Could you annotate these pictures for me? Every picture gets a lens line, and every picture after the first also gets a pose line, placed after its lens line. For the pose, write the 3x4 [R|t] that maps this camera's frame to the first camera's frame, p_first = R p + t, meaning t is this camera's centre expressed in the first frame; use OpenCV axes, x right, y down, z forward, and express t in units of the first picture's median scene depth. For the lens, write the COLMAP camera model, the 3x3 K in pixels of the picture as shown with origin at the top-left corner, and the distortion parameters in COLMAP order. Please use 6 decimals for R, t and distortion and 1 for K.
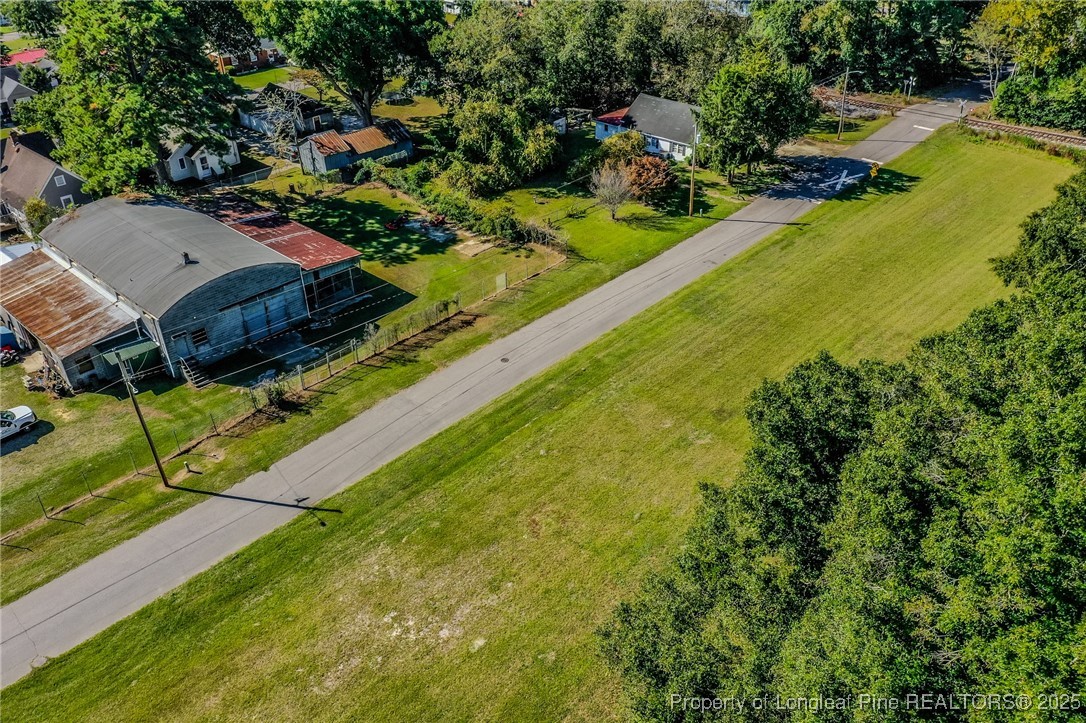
lens RADIAL K [[855.2, 0, 543.0], [0, 855.2, 361.5], [0, 0, 1]] dist [0.010708, 0.004494]
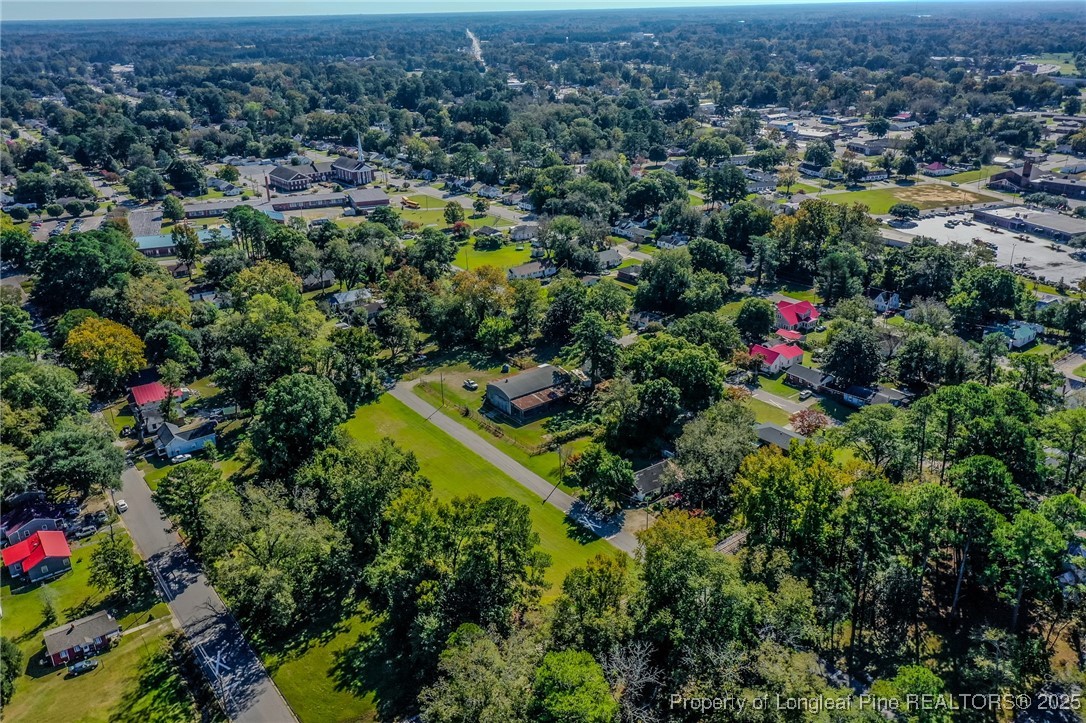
lens RADIAL K [[855.2, 0, 543.0], [0, 855.2, 361.5], [0, 0, 1]] dist [0.010708, 0.004494]
pose [[-0.161582, 0.401849, -0.901337, 2.414838], [-0.508083, 0.749113, 0.425066, -1.546611], [0.846016, 0.526637, 0.083129, 0.651201]]
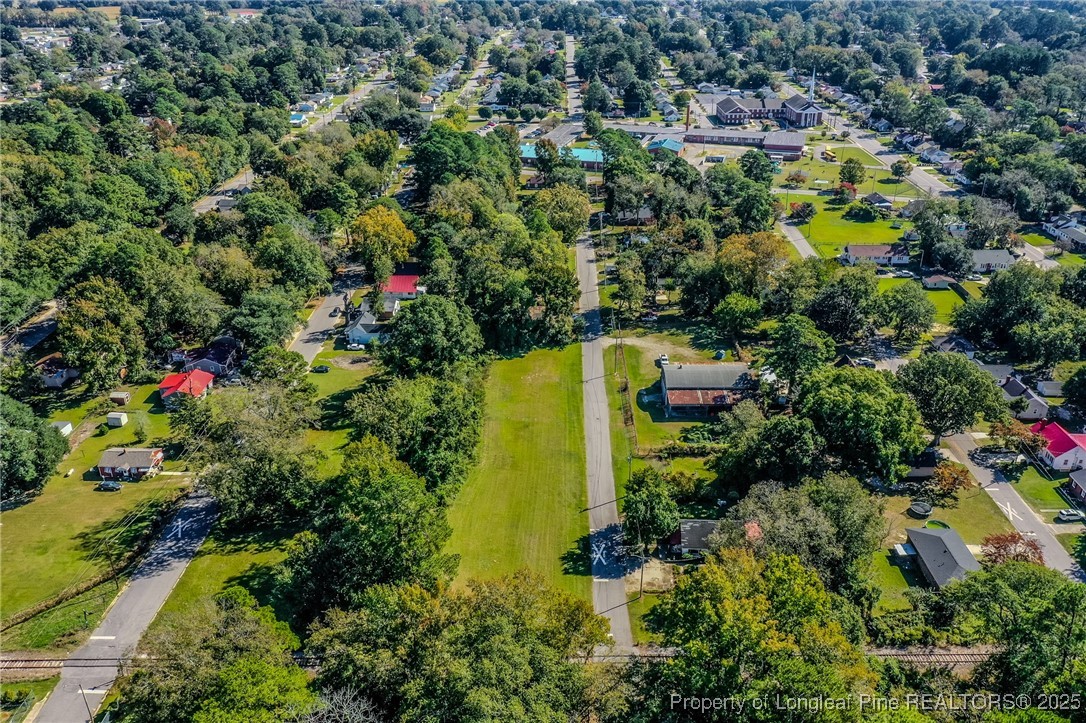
lens RADIAL K [[851.2, 0, 543.7], [0, 851.2, 371.9], [0, 0, 1]] dist [0.011485, 0.002146]
pose [[-0.735203, 0.328746, -0.592792, 1.534069], [-0.341713, 0.575519, 0.742973, -1.905926], [0.585413, 0.748801, -0.310787, 1.418120]]
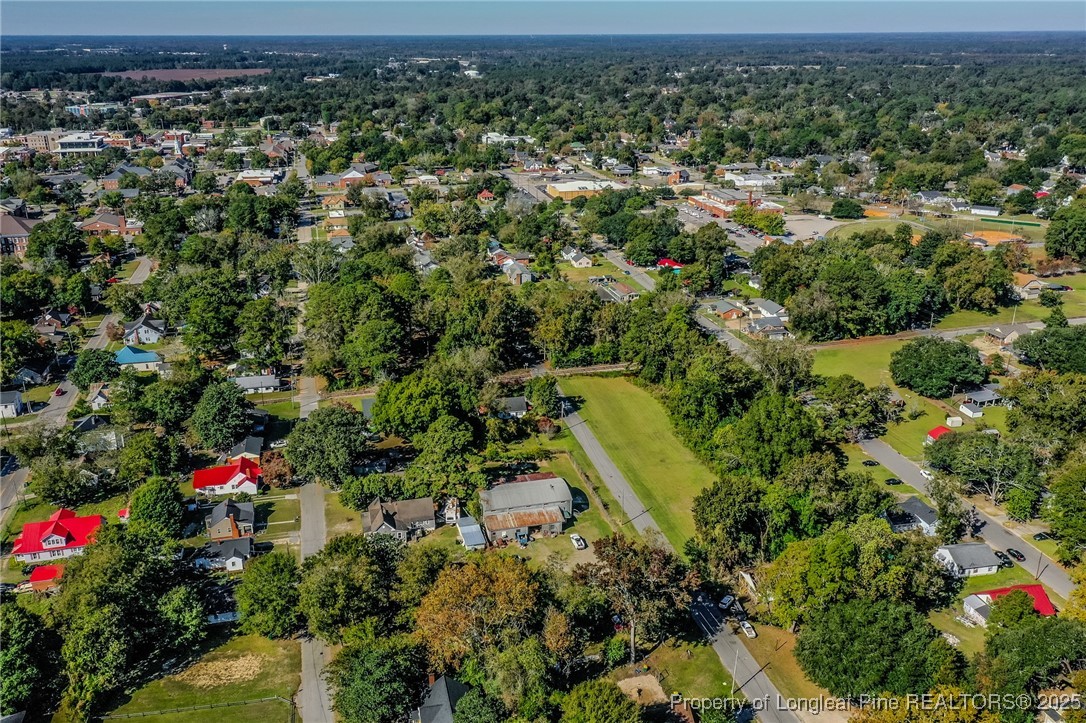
lens RADIAL K [[880.3, 0, 543.0], [0, 880.3, 361.5], [0, 0, 1]] dist [0.013616, 0.000502]
pose [[0.525478, -0.271643, 0.806277, -2.500968], [0.443798, 0.896038, 0.012646, -0.501887], [-0.725890, 0.351179, 0.591403, -0.930447]]
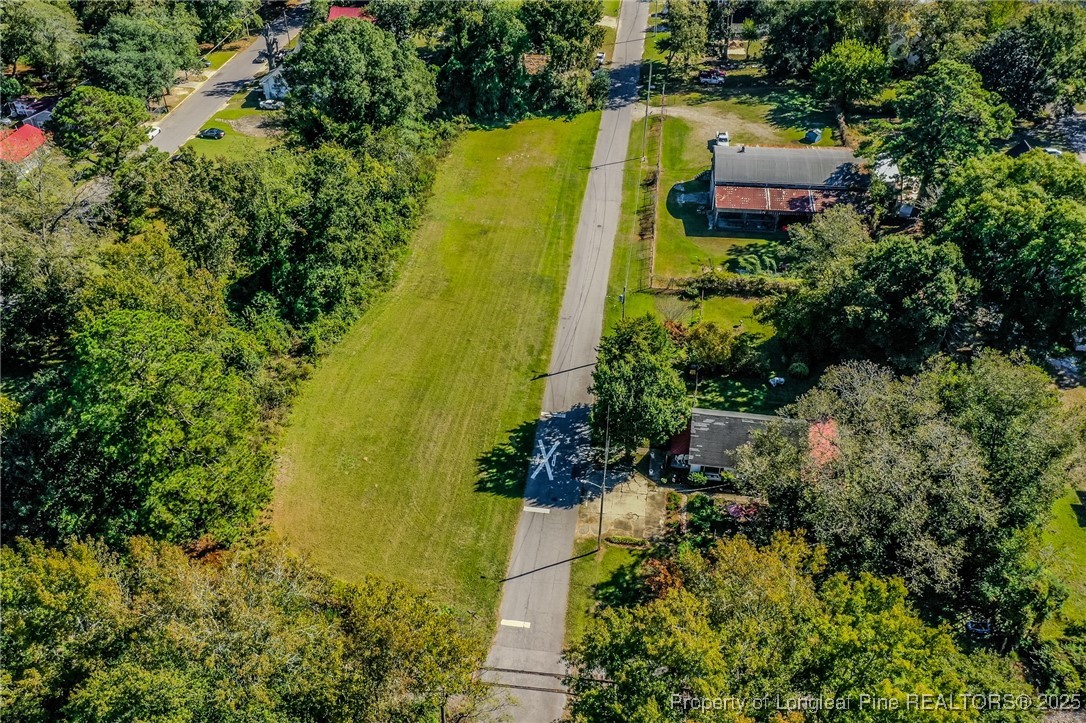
lens RADIAL K [[902.8, 0, 520.0], [0, 902.8, 342.5], [0, 0, 1]] dist [0.018040, -0.005031]
pose [[-0.816546, 0.381906, -0.432897, 0.907486], [-0.271015, 0.408510, 0.871591, -1.358189], [0.509709, 0.829016, -0.230065, 1.328656]]
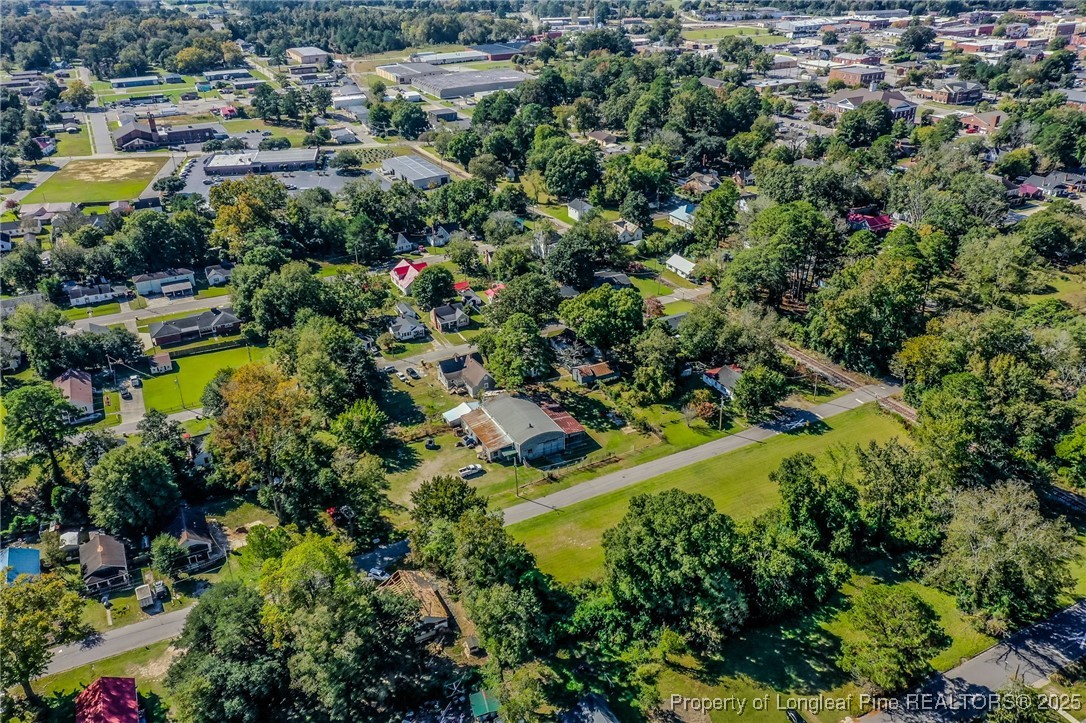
lens RADIAL K [[855.2, 0, 543.0], [0, 855.2, 361.5], [0, 0, 1]] dist [0.010708, 0.004494]
pose [[0.944536, 0.151646, -0.291301, 0.416392], [-0.175707, 0.982724, -0.058139, -0.146677], [0.277452, 0.106098, 0.954863, -1.656326]]
